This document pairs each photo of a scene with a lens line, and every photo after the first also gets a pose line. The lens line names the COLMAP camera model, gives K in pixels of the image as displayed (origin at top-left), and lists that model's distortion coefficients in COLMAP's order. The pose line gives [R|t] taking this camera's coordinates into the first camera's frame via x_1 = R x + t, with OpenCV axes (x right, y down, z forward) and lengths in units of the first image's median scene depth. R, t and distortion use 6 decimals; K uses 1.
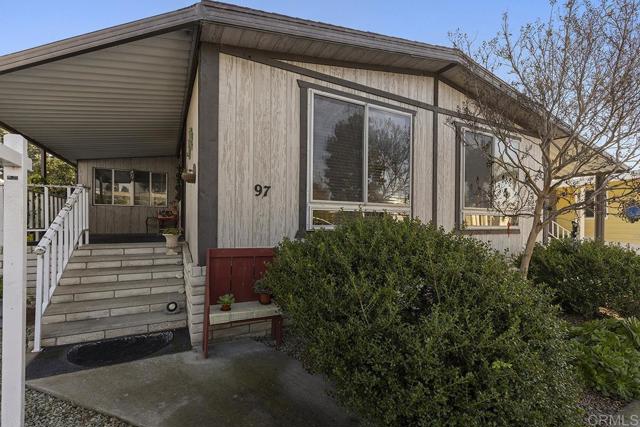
lens RADIAL K [[284.6, 0, 321.9], [0, 284.6, 221.7], [0, 0, 1]] dist [0.009730, -0.000197]
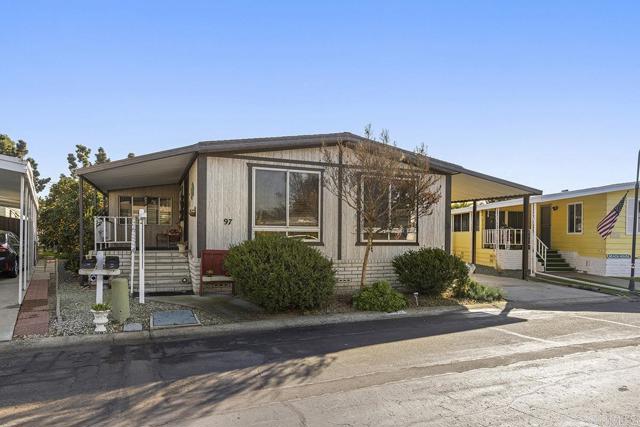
lens RADIAL K [[398.2, 0, 316.5], [0, 398.2, 244.1], [0, 0, 1]] dist [-0.008587, -0.003952]
pose [[0.993814, 0.000692, -0.111051, 0.676461], [0.001044, 0.999878, 0.015579, 0.005505], [0.111048, -0.015598, 0.993693, -1.607098]]
